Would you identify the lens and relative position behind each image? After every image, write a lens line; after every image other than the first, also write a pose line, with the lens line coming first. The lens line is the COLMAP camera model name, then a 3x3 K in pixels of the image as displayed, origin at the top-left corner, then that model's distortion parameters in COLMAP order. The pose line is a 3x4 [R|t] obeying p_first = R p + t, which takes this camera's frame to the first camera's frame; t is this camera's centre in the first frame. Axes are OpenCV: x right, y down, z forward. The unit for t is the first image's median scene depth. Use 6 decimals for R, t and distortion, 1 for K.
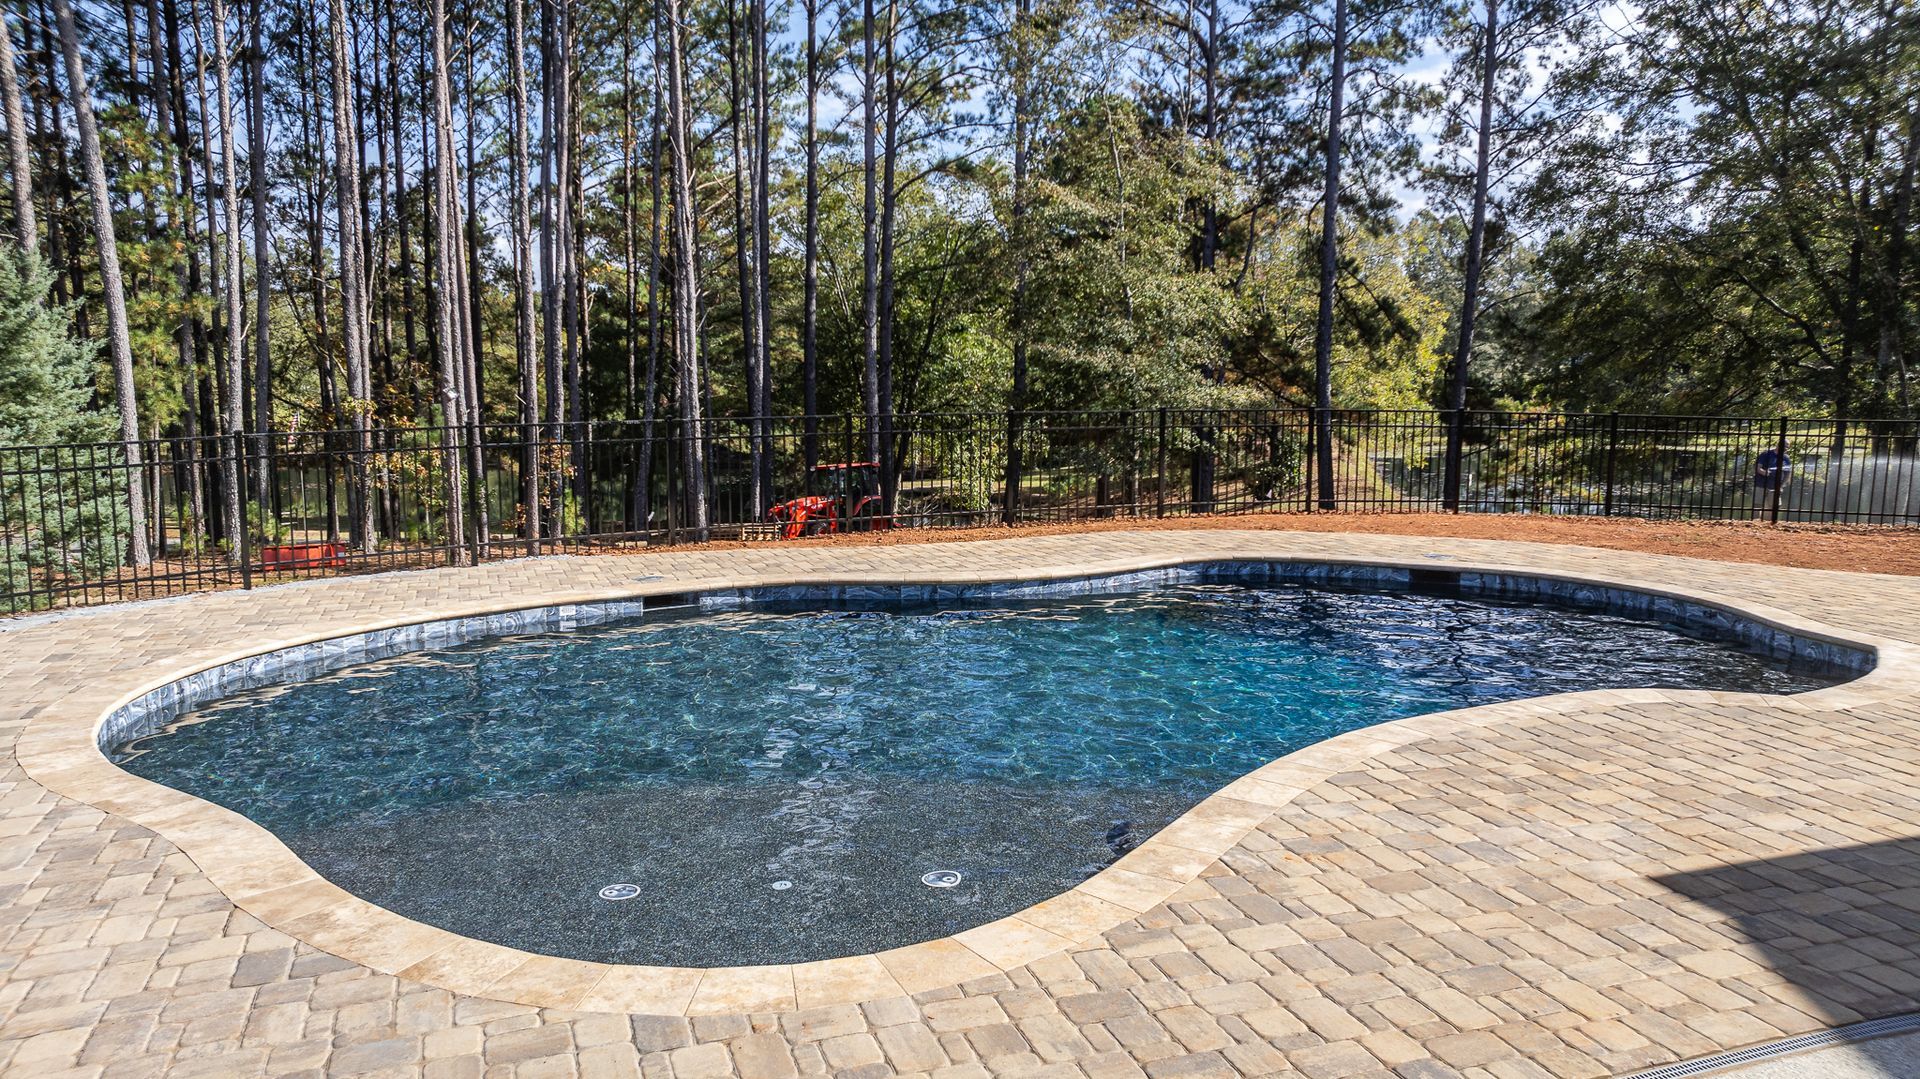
lens RADIAL K [[1349.9, 0, 963.9], [0, 1349.9, 543.7], [0, 0, 1]] dist [-0.007856, -0.008290]
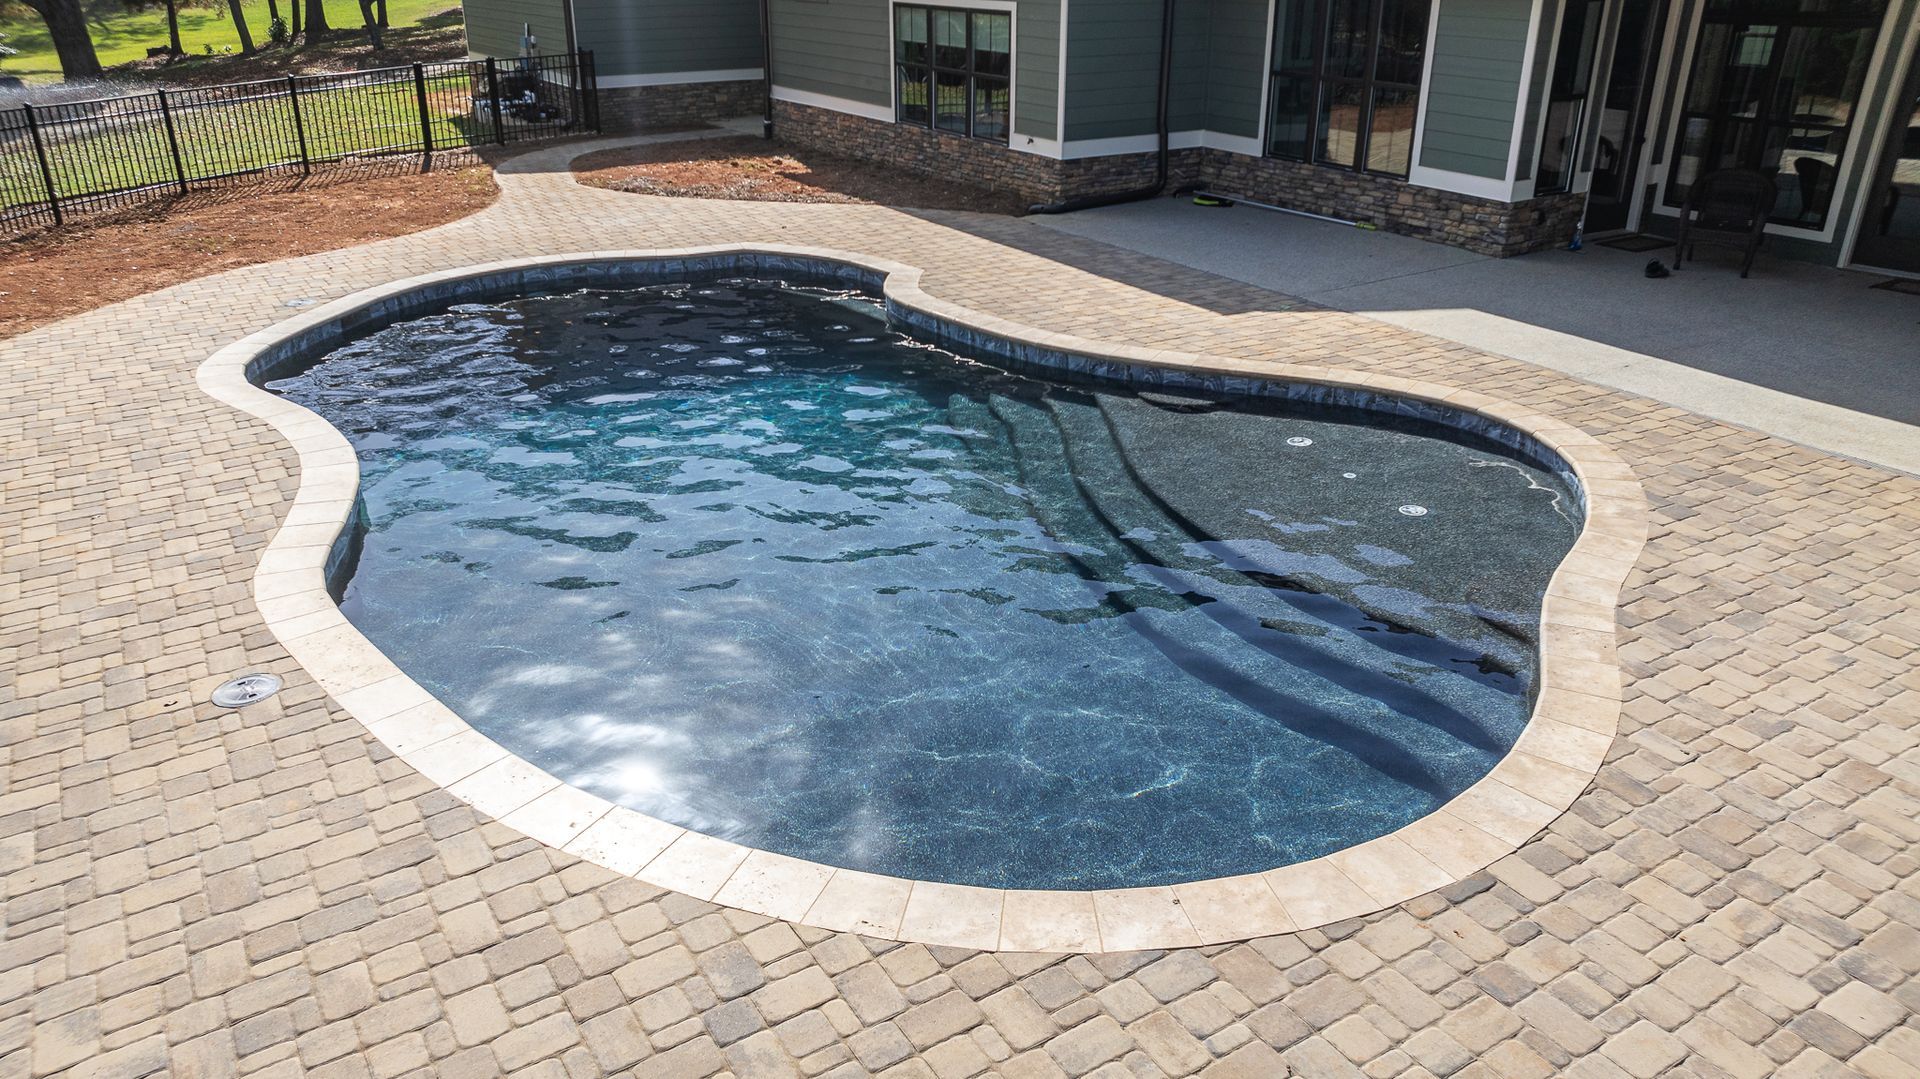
lens RADIAL K [[1349.2, 0, 959.5], [0, 1349.2, 542.8], [0, 0, 1]] dist [-0.030409, 0.037275]
pose [[-0.207917, -0.399970, 0.892634, -1.447349], [0.133600, 0.892412, 0.430989, -0.412883], [-0.968980, 0.208866, -0.132111, 1.621547]]
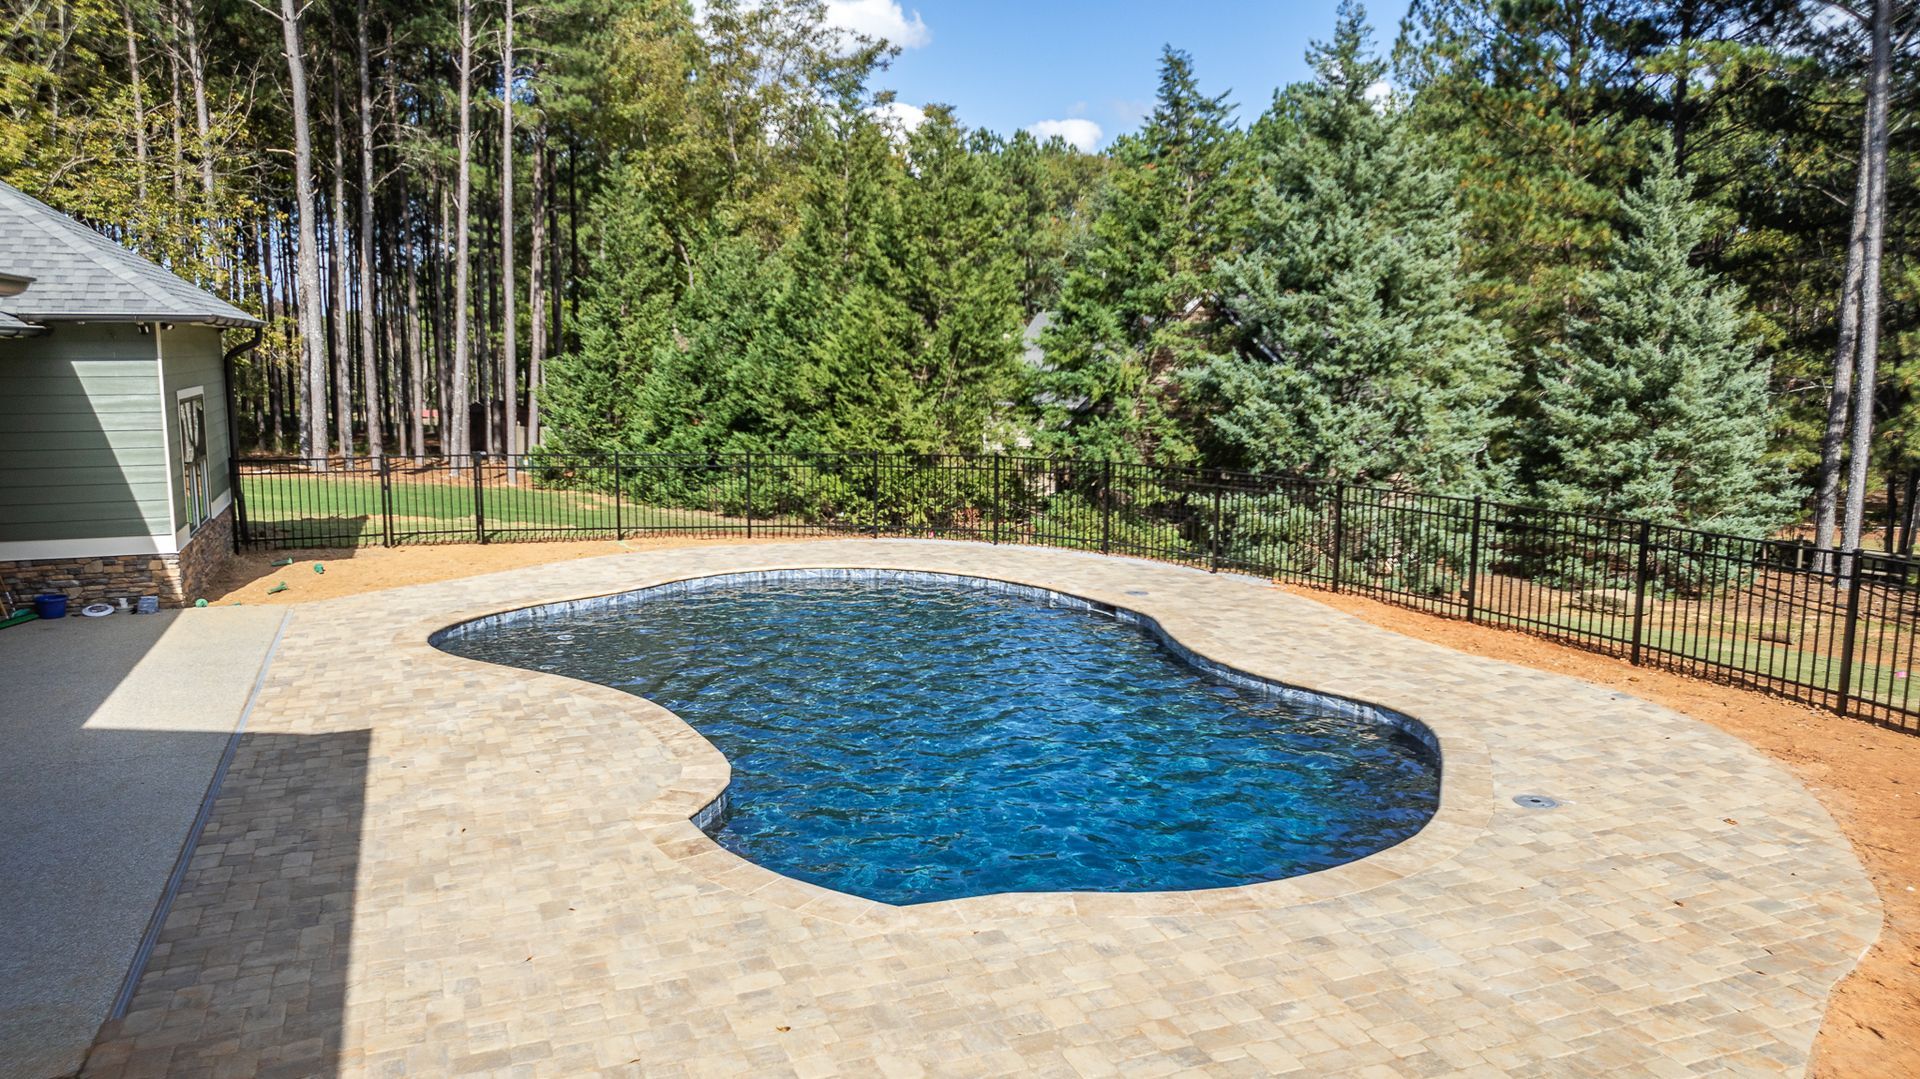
lens RADIAL K [[1349.2, 0, 960.0], [0, 1349.2, 539.5], [0, 0, 1]] dist [-0.059201, 0.076572]
pose [[0.039495, 0.143323, -0.988888, 2.209987], [-0.142900, 0.980297, 0.136370, -0.377989], [0.988949, 0.135926, 0.059198, 1.500831]]
